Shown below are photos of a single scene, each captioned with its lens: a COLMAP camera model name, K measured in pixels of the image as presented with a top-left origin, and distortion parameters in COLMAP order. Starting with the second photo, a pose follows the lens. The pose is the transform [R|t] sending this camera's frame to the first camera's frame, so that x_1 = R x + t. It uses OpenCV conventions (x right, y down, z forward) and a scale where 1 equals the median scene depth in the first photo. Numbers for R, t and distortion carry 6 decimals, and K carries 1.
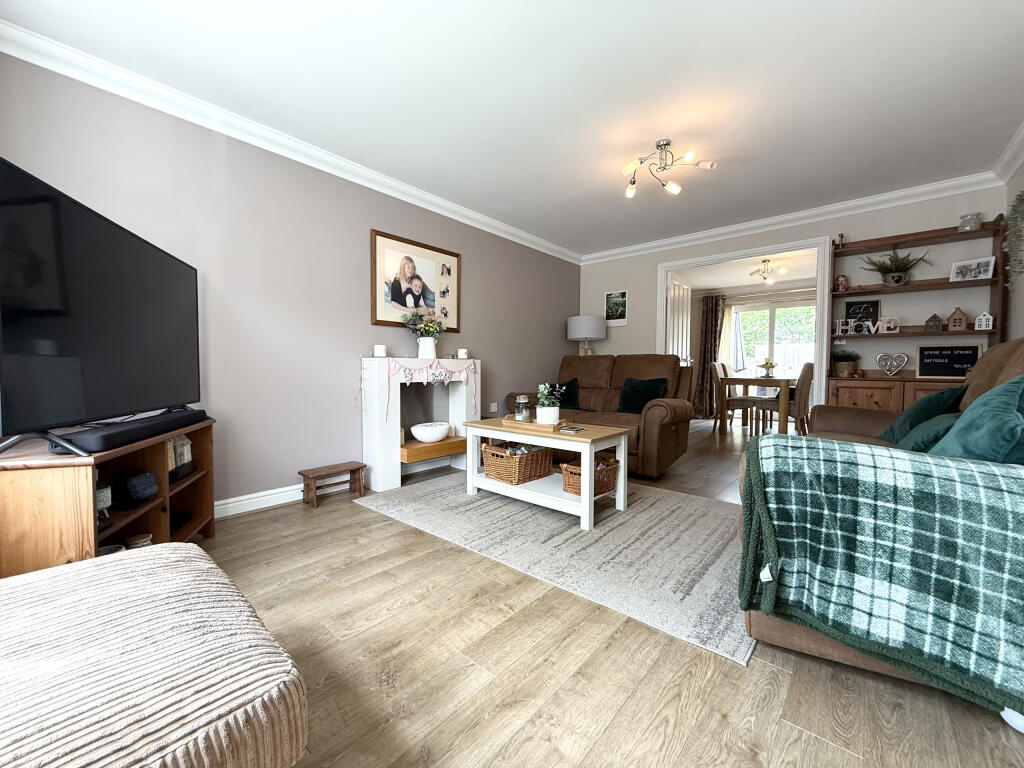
lens RADIAL K [[405.6, 0, 506.9], [0, 405.6, 383.3], [0, 0, 1]] dist [-0.000857, -0.000051]
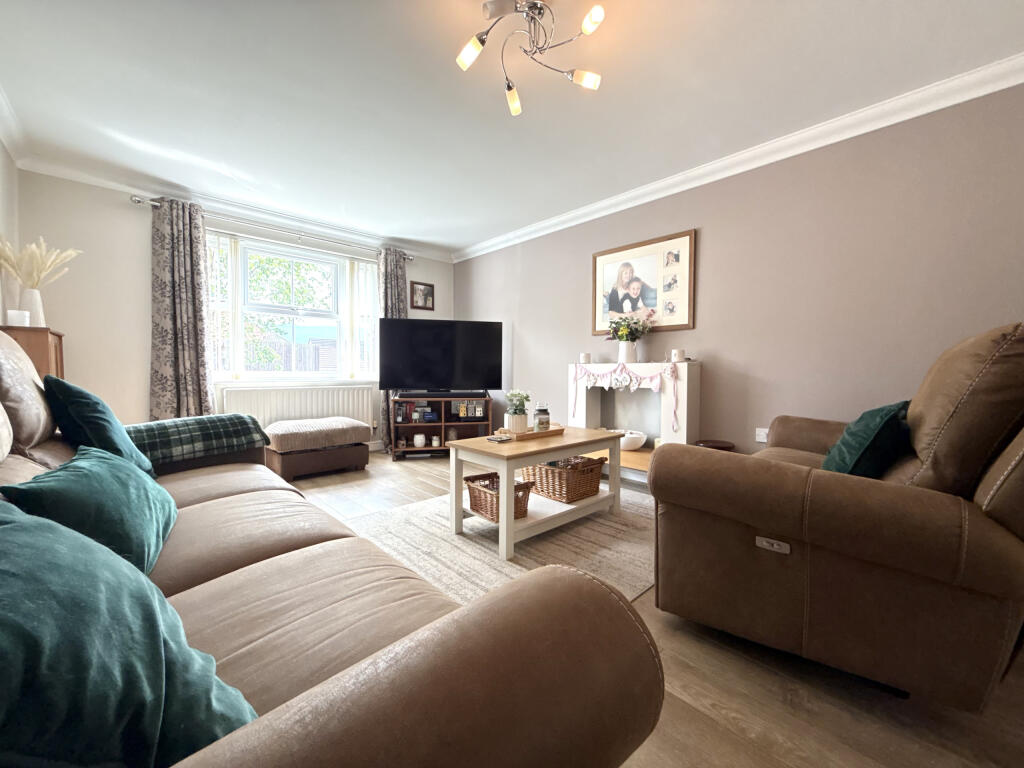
lens RADIAL K [[405.6, 0, 506.9], [0, 405.6, 383.3], [0, 0, 1]] dist [-0.000857, -0.000051]
pose [[-0.095076, 0.028632, -0.995058, 0.780428], [-0.039069, 0.998709, 0.032470, -0.033354], [0.994703, 0.041963, -0.093834, 0.796776]]
